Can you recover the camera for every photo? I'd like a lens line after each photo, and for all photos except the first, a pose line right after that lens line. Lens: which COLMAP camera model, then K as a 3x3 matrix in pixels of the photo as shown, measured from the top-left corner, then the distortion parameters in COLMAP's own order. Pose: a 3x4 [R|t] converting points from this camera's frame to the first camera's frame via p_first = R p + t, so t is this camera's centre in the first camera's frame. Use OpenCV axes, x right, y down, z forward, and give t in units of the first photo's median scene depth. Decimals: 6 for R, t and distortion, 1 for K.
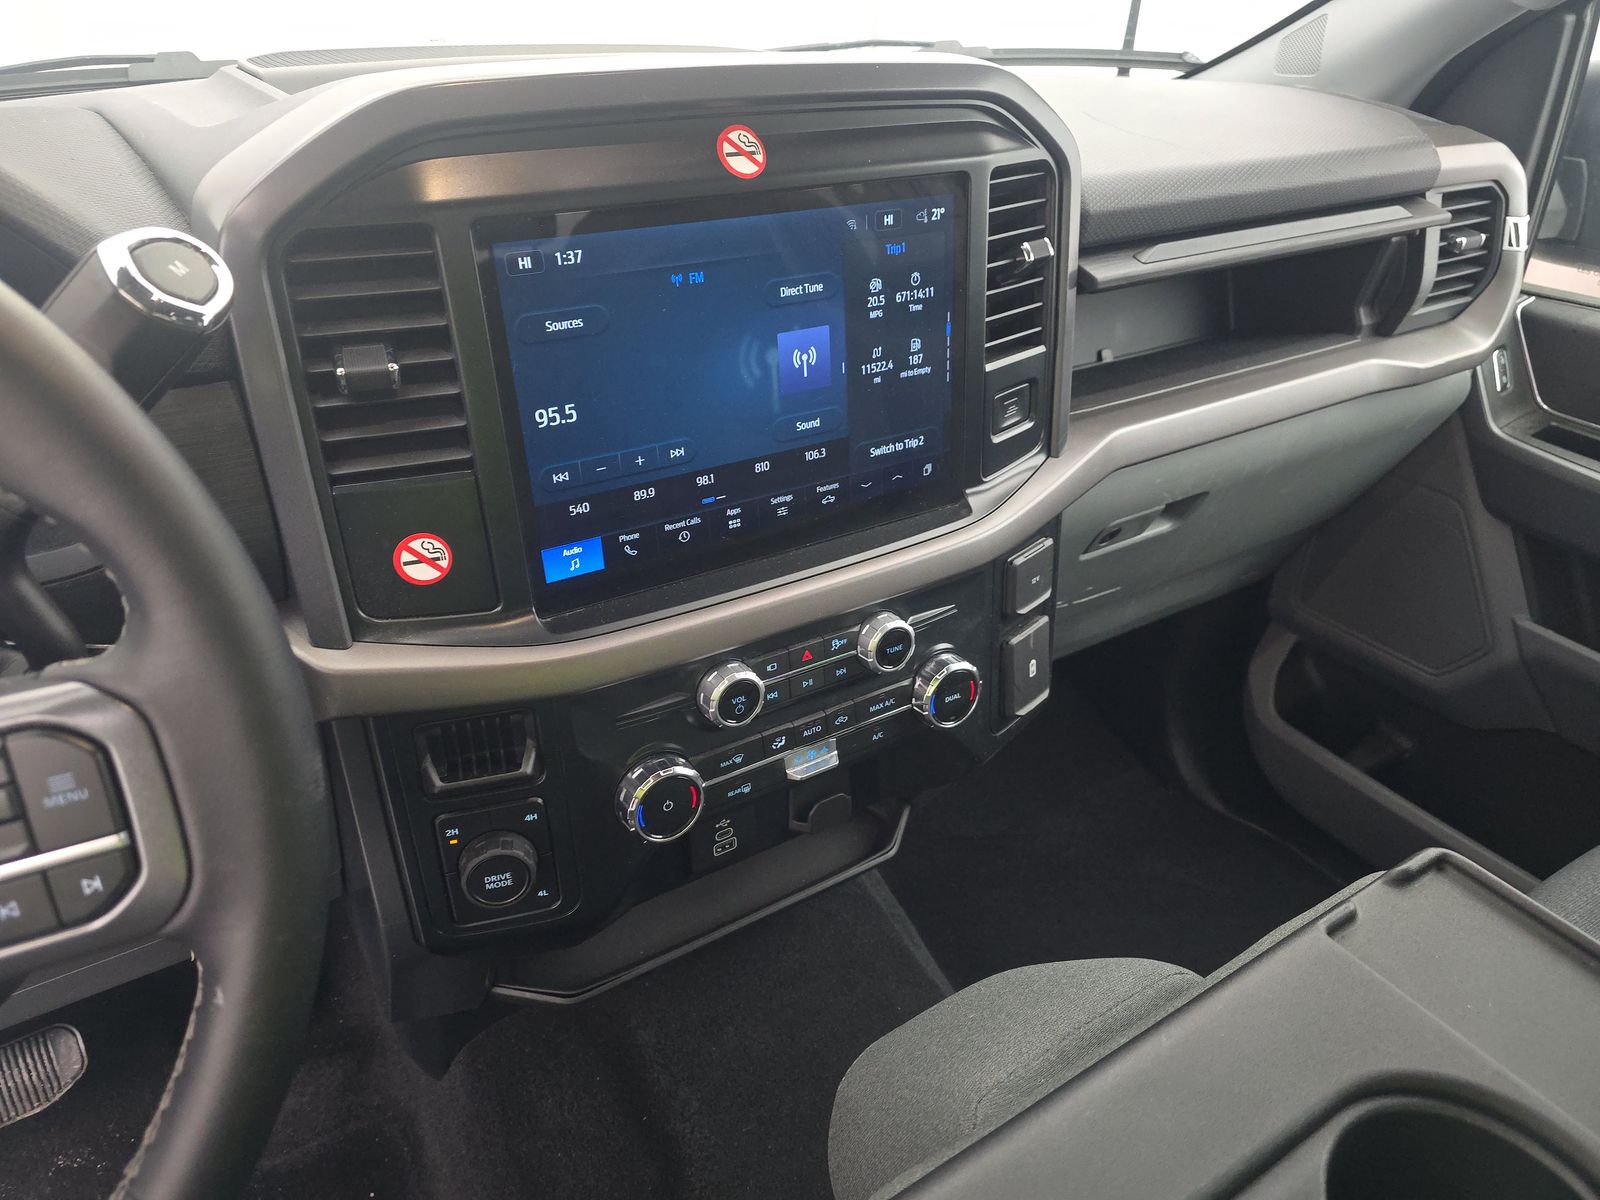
lens RADIAL K [[1051.7, 0, 806.8], [0, 1051.7, 604.6], [0, 0, 1]] dist [0.051326, -0.062917]
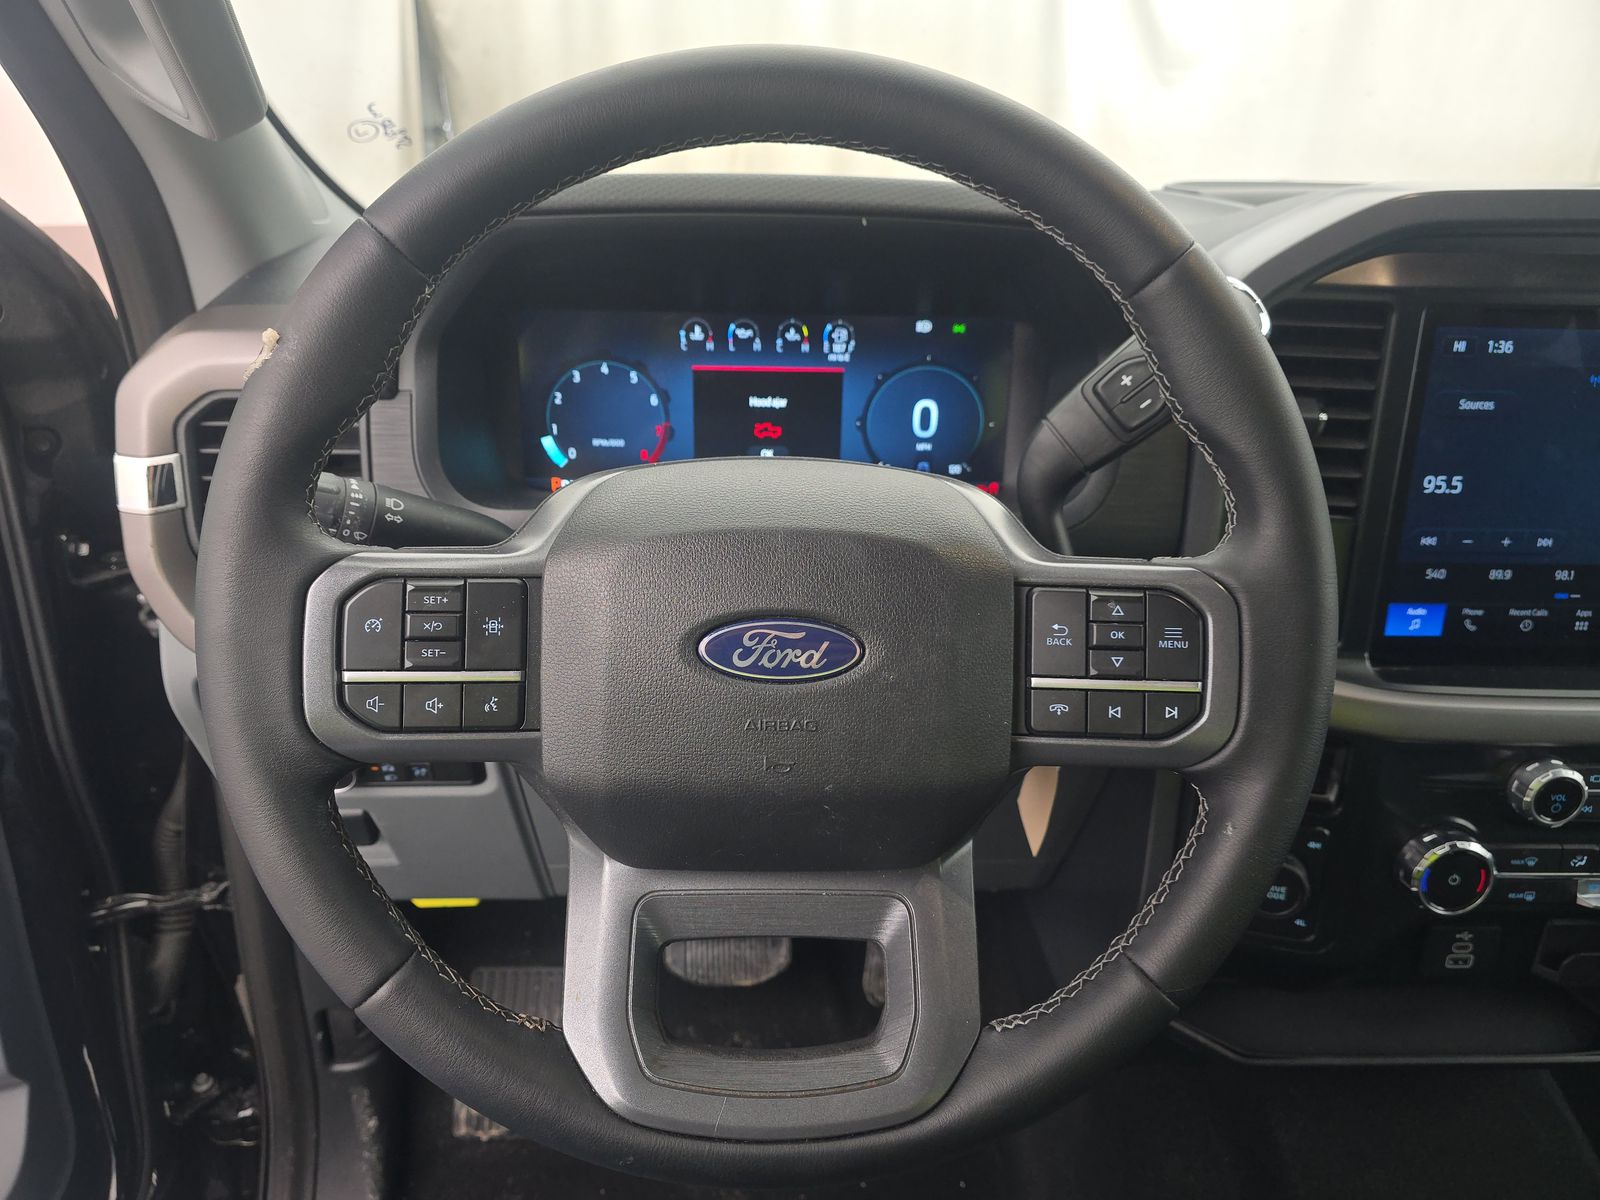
lens RADIAL K [[1051.7, 0, 806.8], [0, 1051.7, 604.6], [0, 0, 1]] dist [0.051326, -0.062917]
pose [[0.859126, 0.199799, -0.471151, -0.244449], [-0.266759, 0.960511, -0.079105, 0.189665], [0.436741, 0.193645, 0.878498, -0.211329]]
